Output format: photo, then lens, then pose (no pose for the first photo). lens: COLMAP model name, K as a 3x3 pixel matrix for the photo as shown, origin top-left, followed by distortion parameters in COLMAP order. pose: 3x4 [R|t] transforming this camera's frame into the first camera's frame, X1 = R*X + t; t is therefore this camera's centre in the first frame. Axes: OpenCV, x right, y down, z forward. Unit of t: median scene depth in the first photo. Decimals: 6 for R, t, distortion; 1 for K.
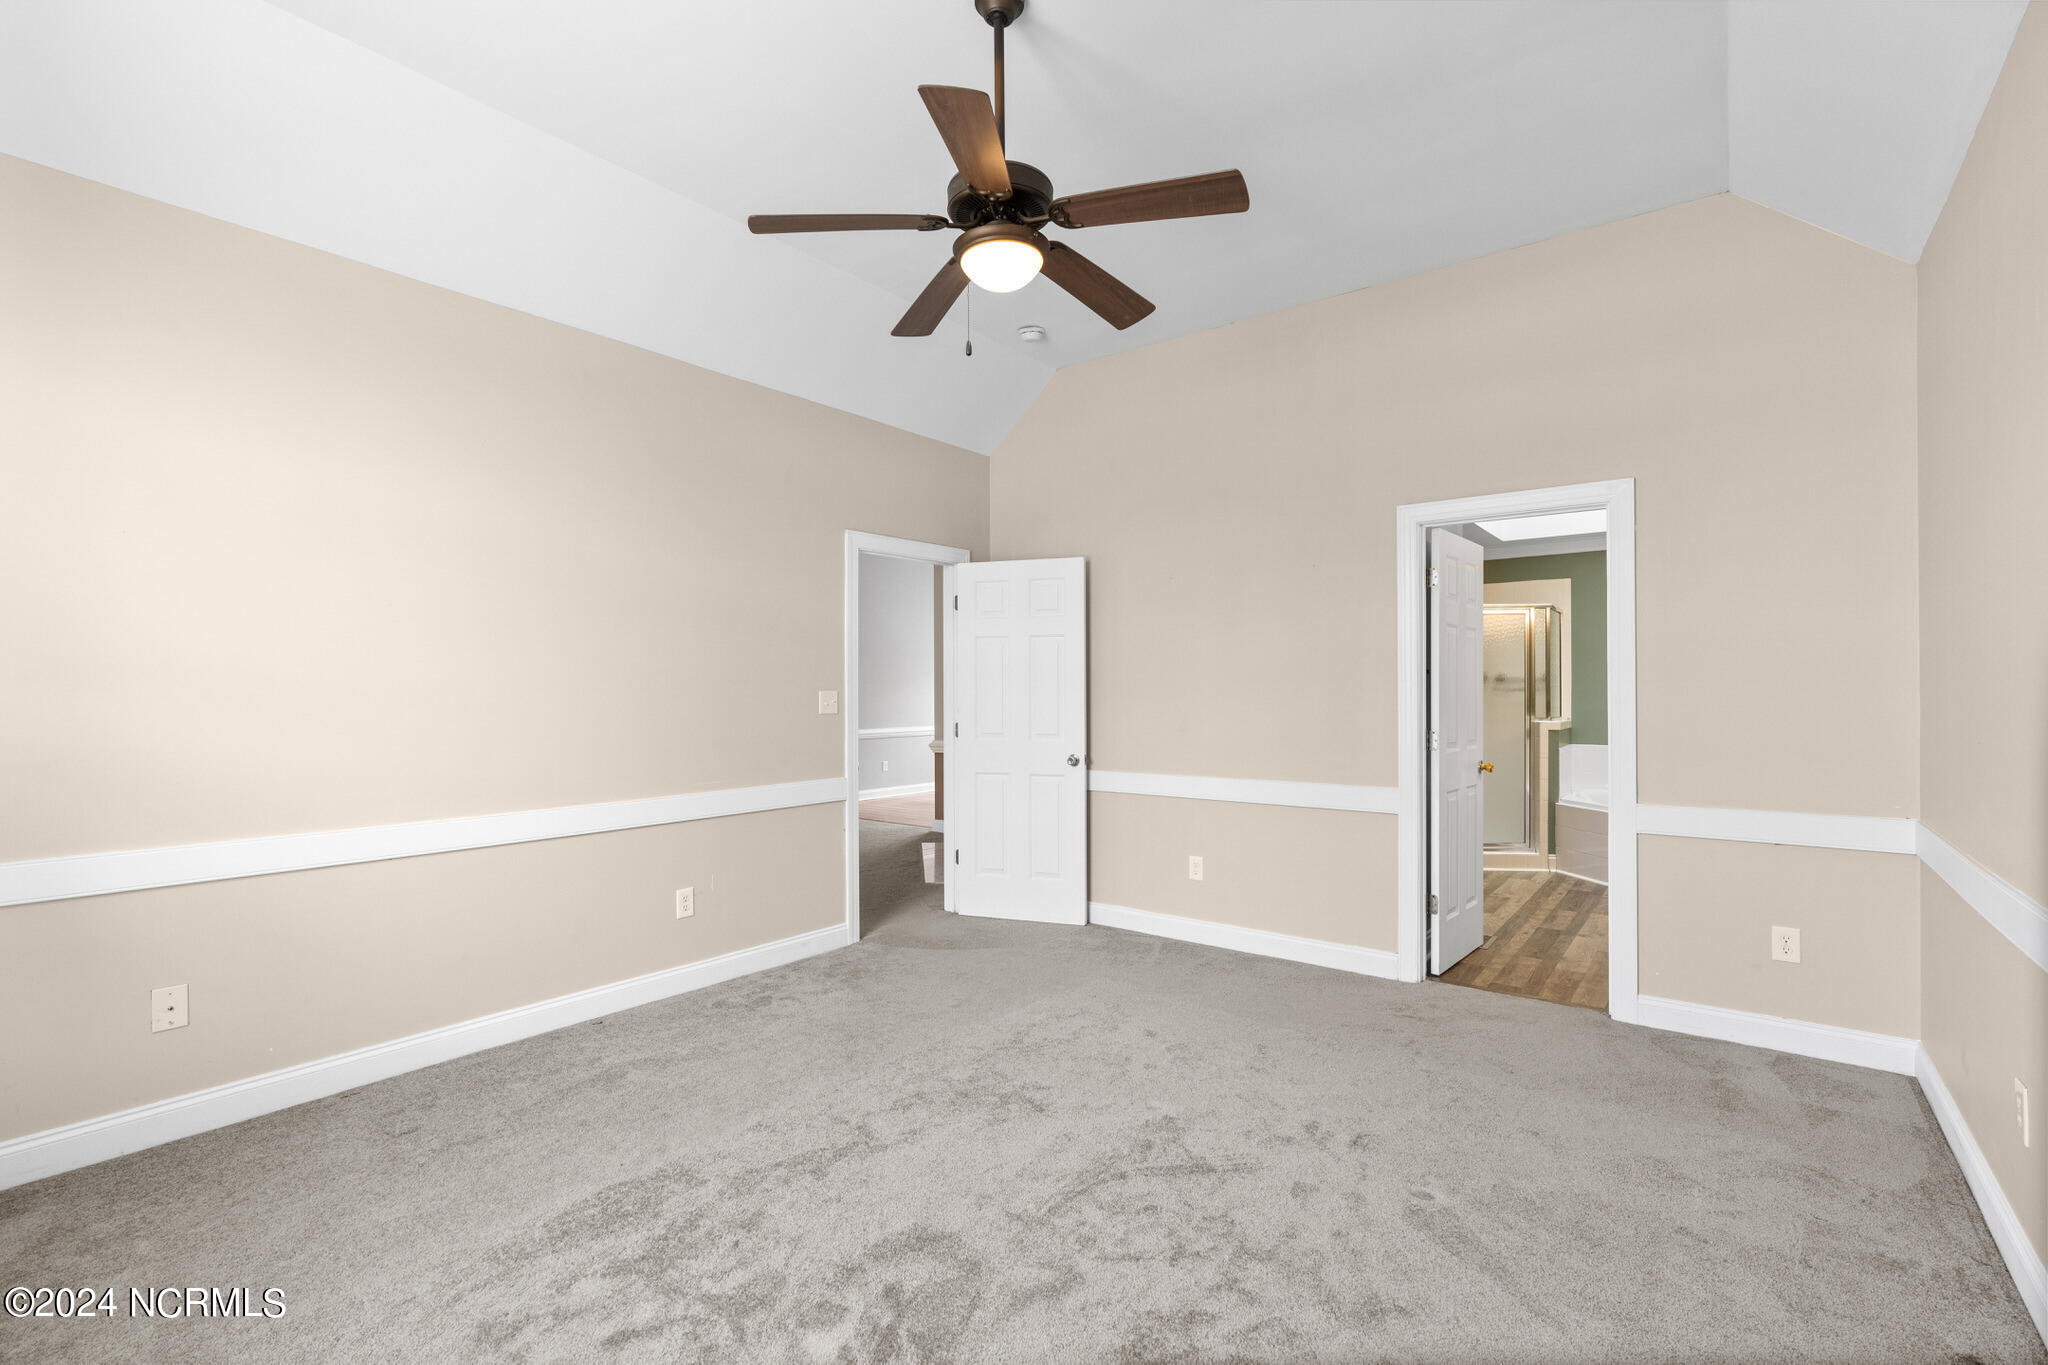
lens RADIAL K [[922.1, 0, 1025.2], [0, 922.1, 684.4], [0, 0, 1]] dist [0.000075, 0.000061]
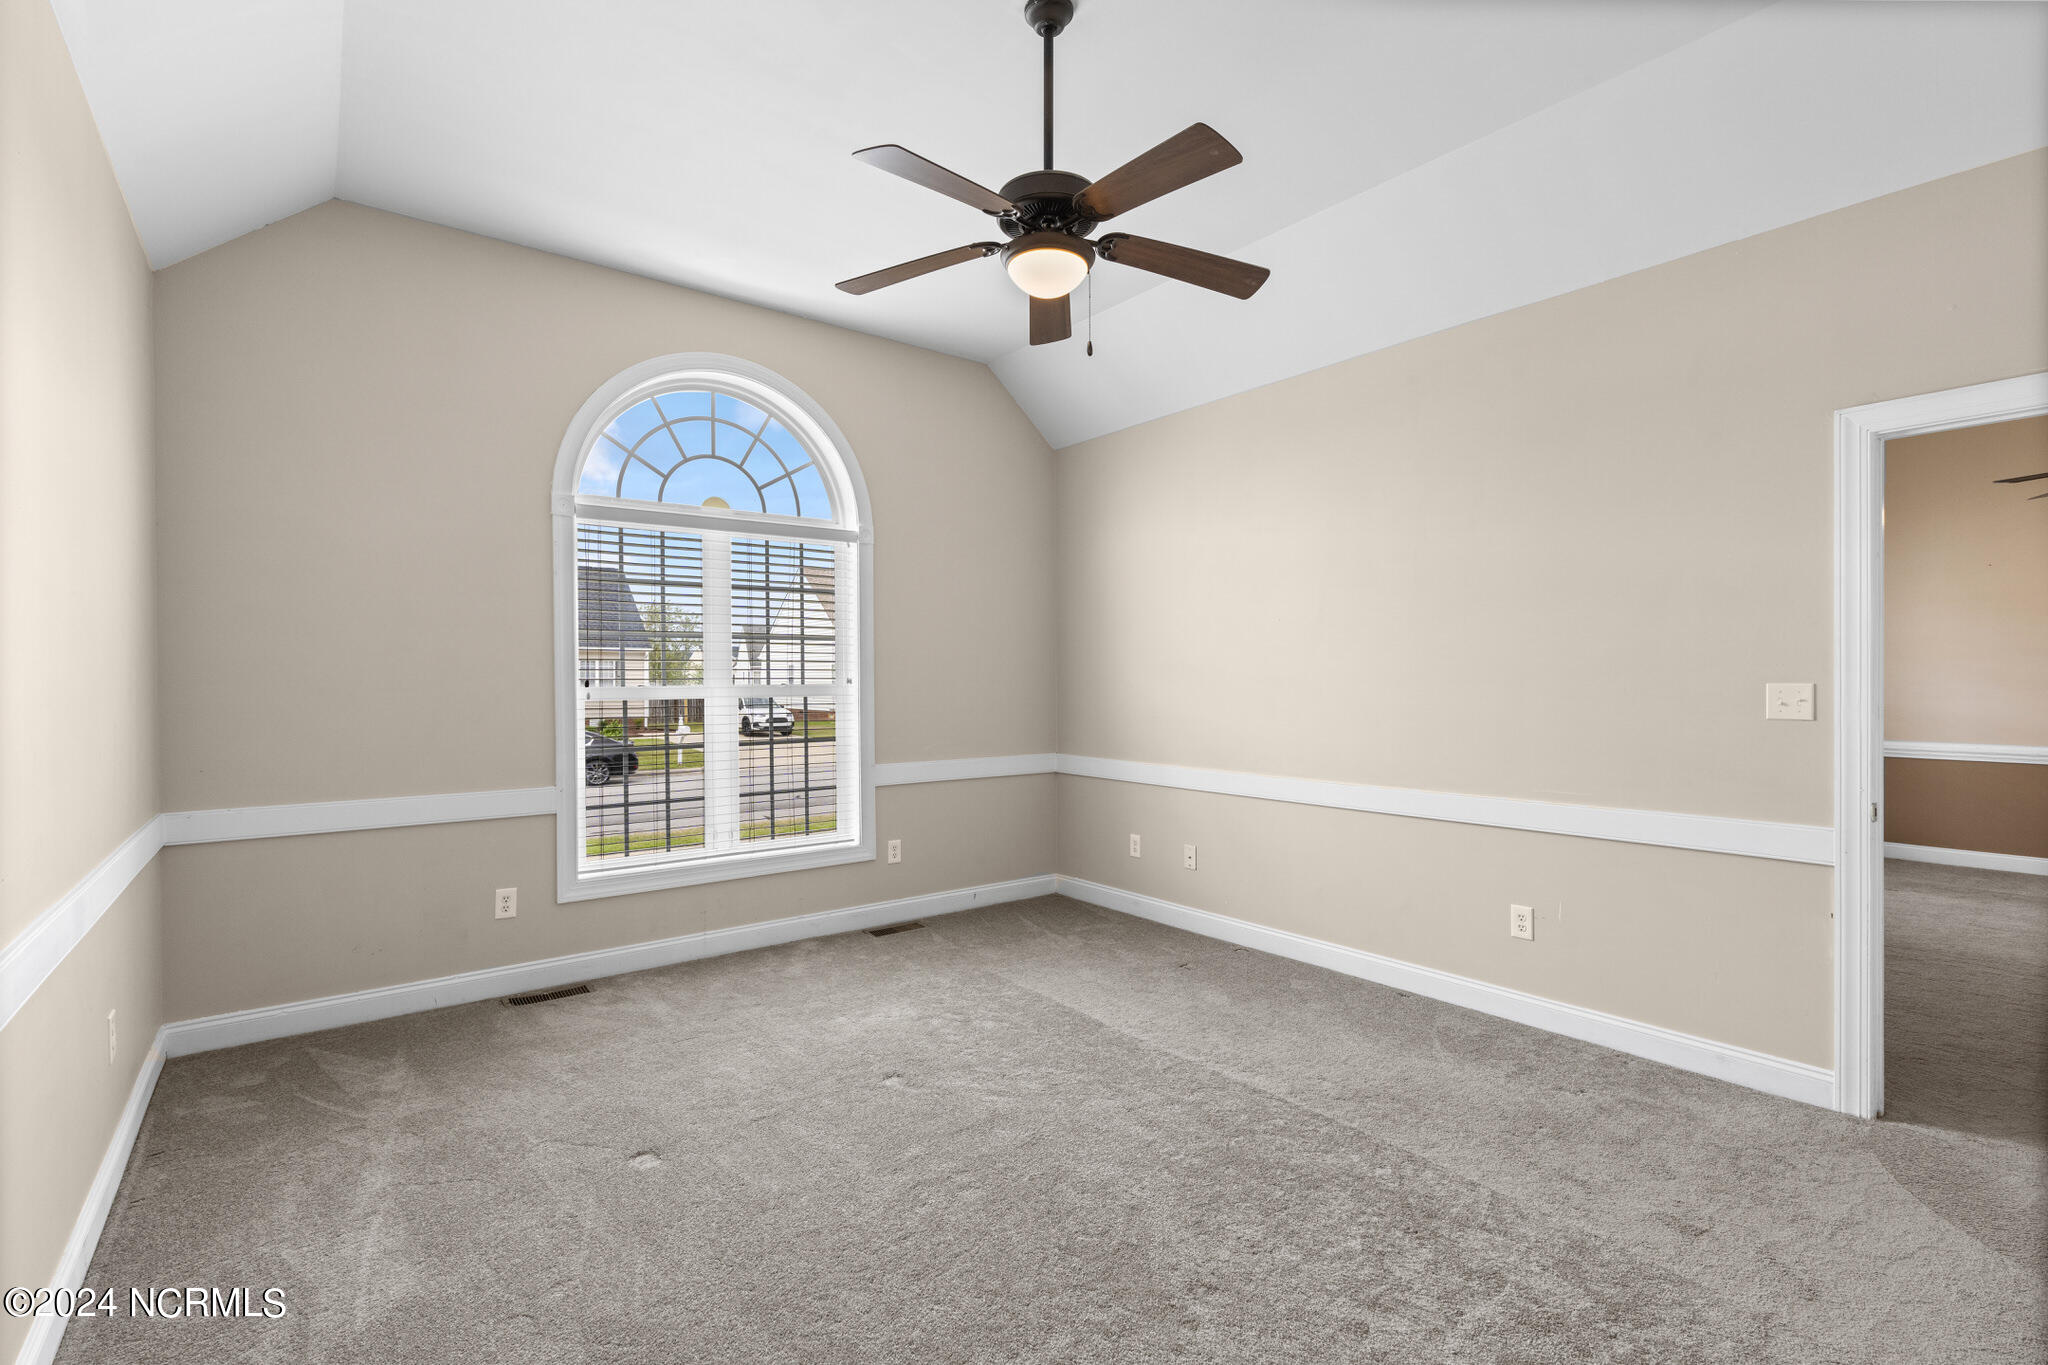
lens RADIAL K [[922.1, 0, 1025.2], [0, 922.1, 685.4], [0, 0, 1]] dist [0.000075, 0.000061]
pose [[-0.248556, 0.005966, -0.968599, 0.580592], [0.007462, 0.999963, 0.004244, 0.003252], [0.968589, -0.006172, -0.248591, 0.733593]]
